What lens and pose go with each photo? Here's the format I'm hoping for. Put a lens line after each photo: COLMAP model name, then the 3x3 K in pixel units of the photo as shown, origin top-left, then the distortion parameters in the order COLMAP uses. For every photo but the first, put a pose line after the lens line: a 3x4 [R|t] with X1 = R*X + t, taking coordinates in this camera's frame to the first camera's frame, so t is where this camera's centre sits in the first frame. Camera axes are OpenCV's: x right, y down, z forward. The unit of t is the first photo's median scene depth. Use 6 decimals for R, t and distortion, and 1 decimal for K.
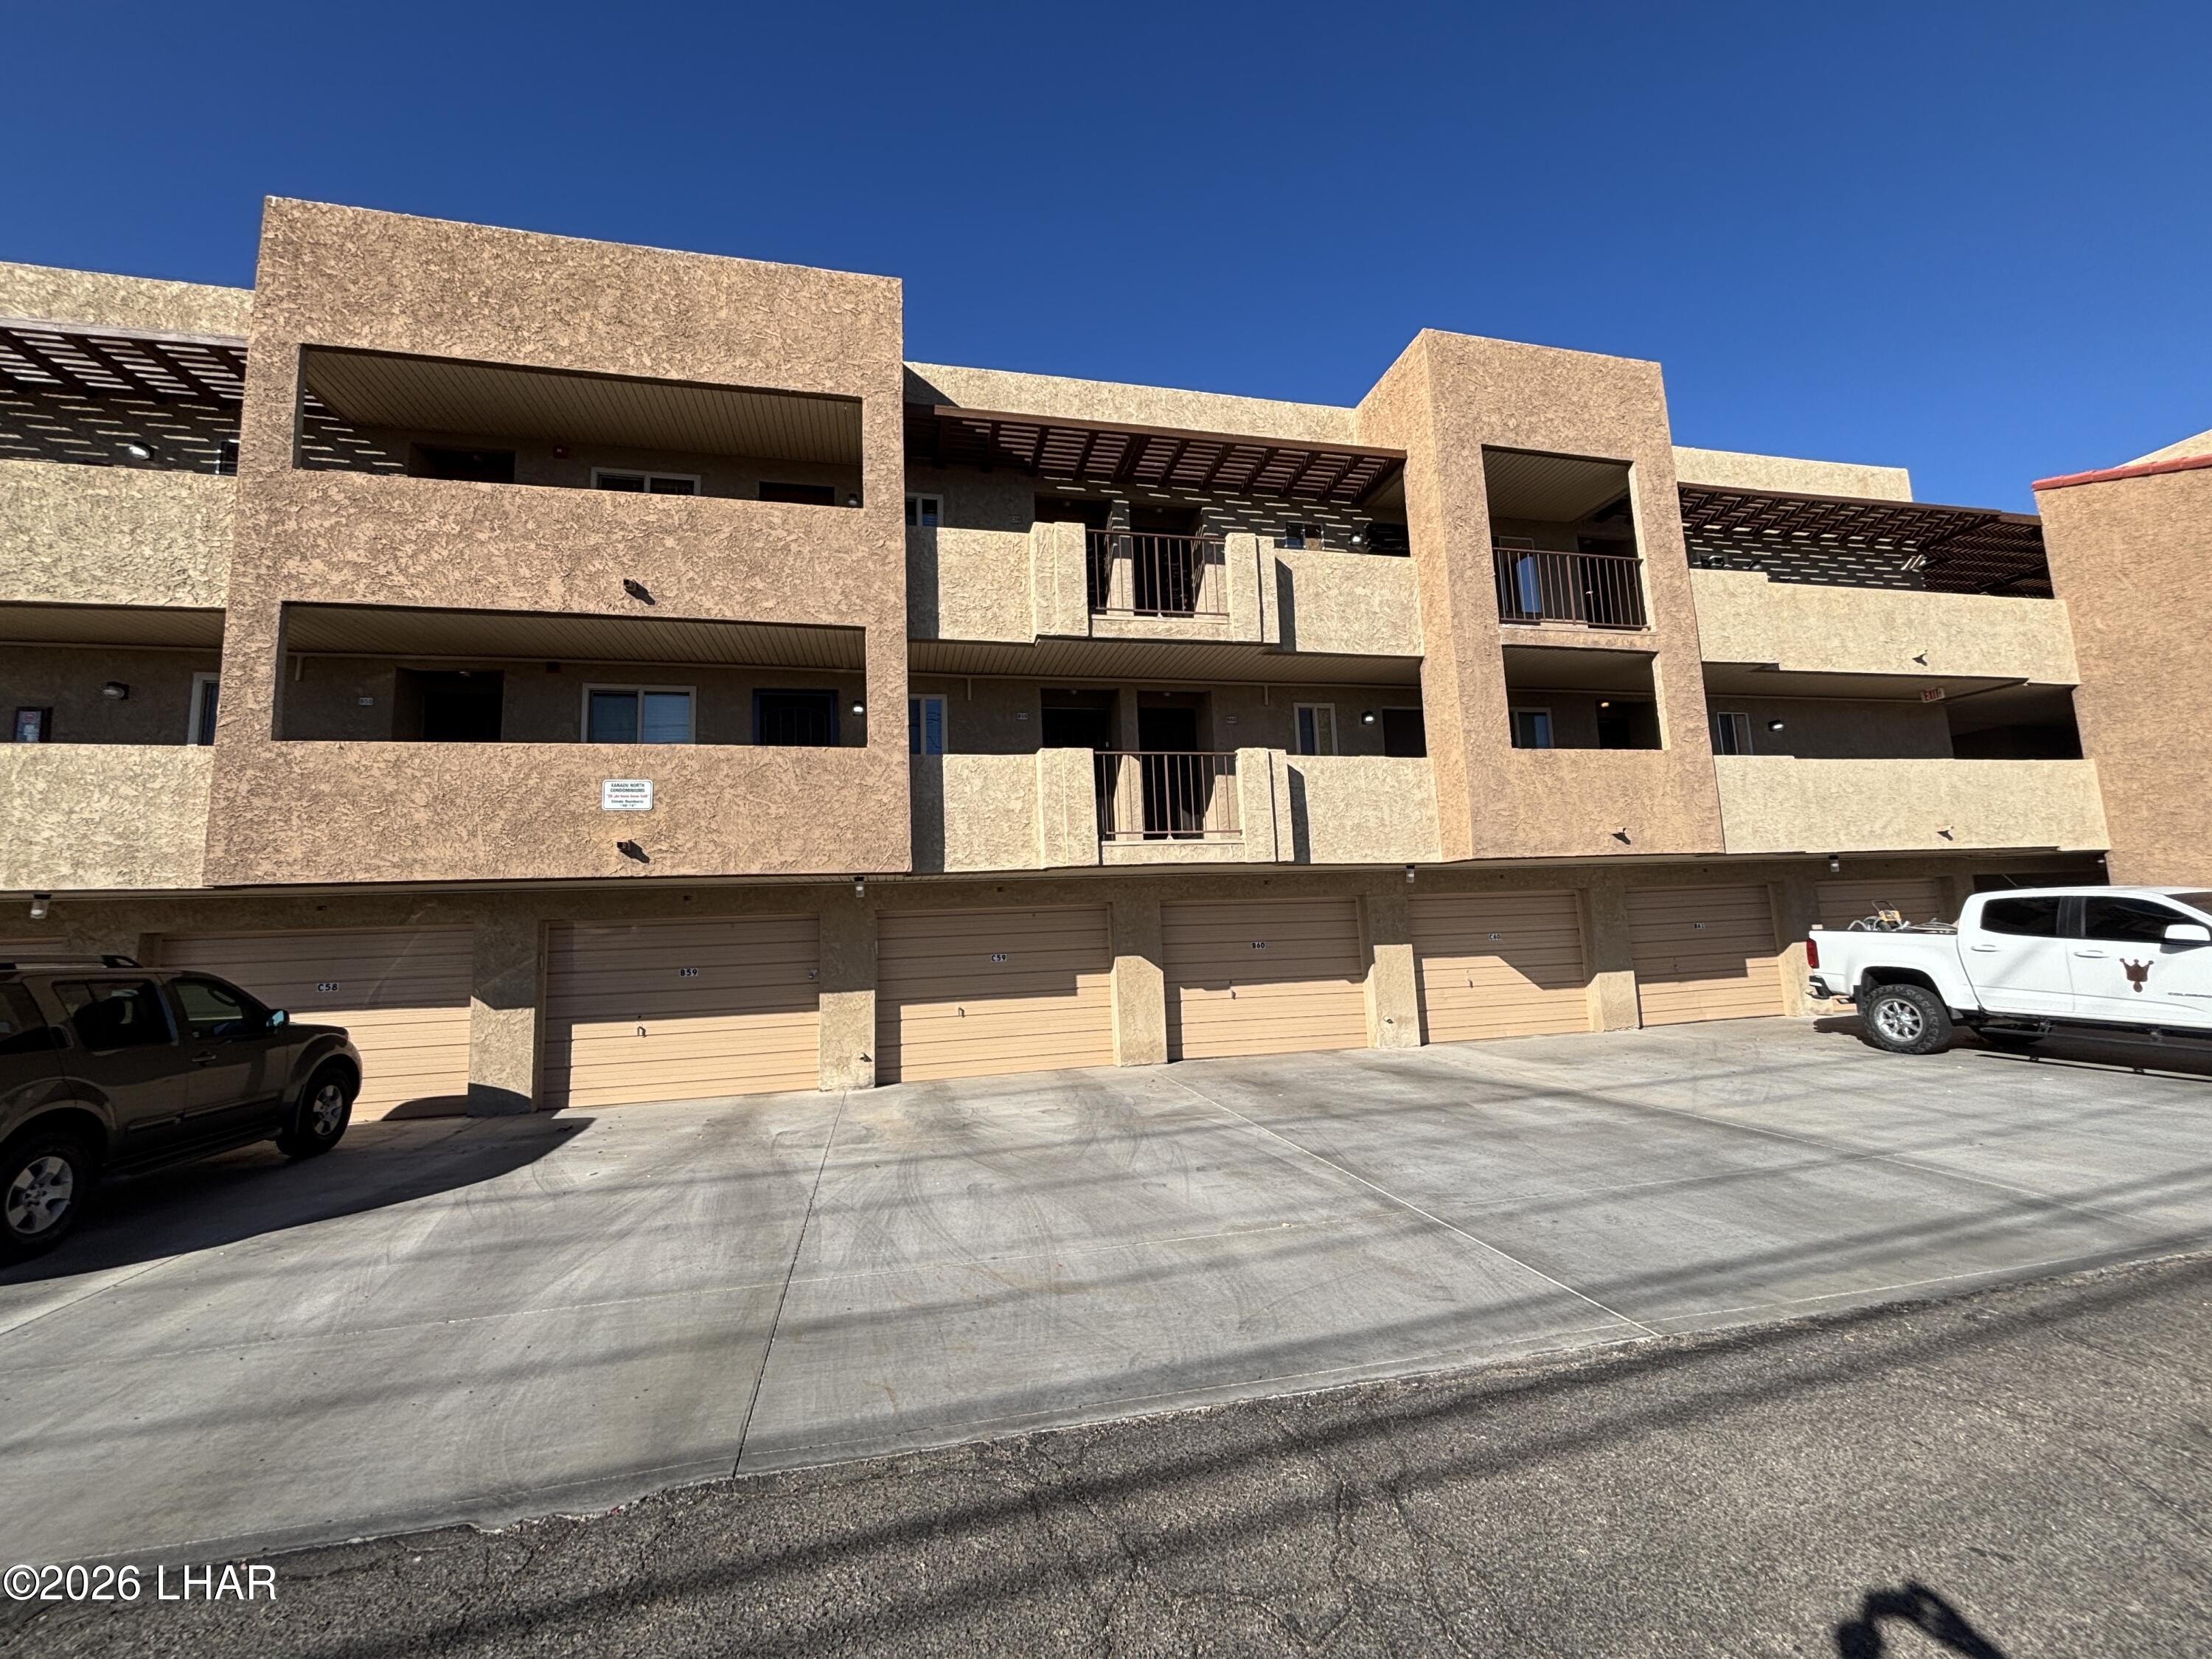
lens RADIAL K [[896.0, 0, 1099.4], [0, 896.0, 827.3], [0, 0, 1]] dist [0.000386, 0.000738]
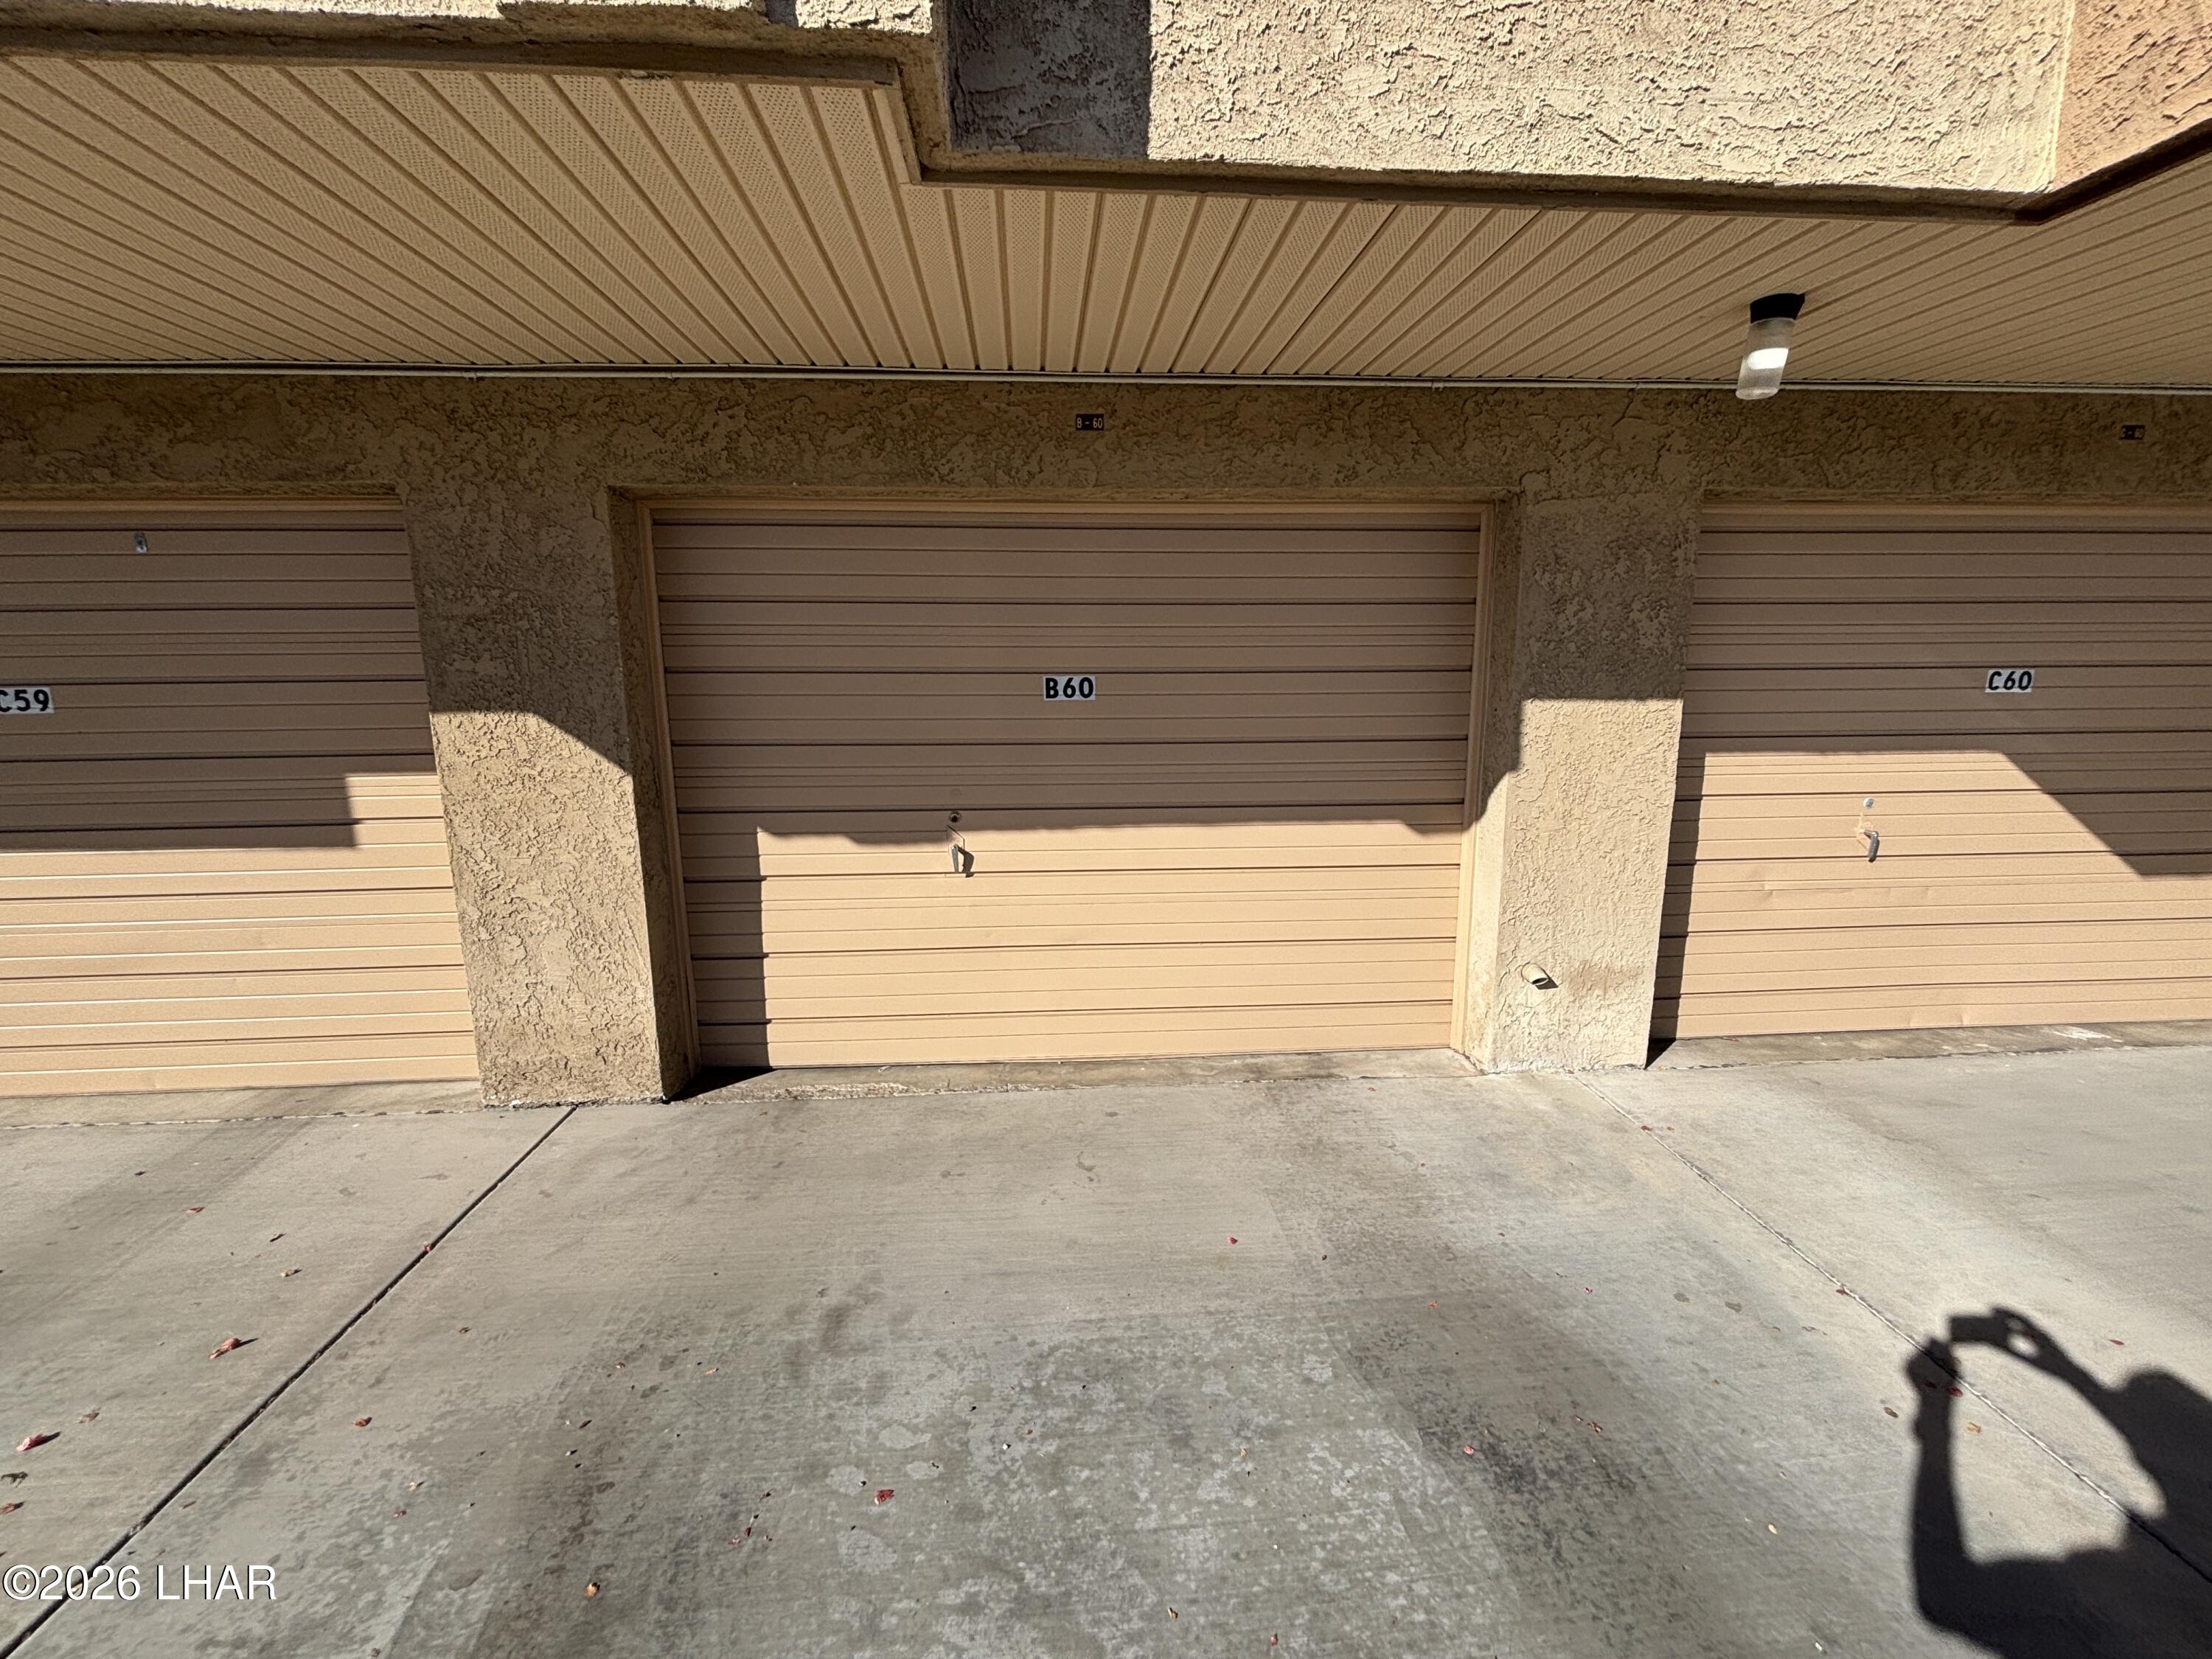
lens RADIAL K [[896.0, 0, 1107.8], [0, 896.0, 833.4], [0, 0, 1]] dist [0.000386, 0.000738]
pose [[0.986628, 0.058950, -0.151952, 0.228094], [-0.009922, 0.952294, 0.305022, 0.090173], [0.162684, -0.299435, 0.940145, 0.722981]]
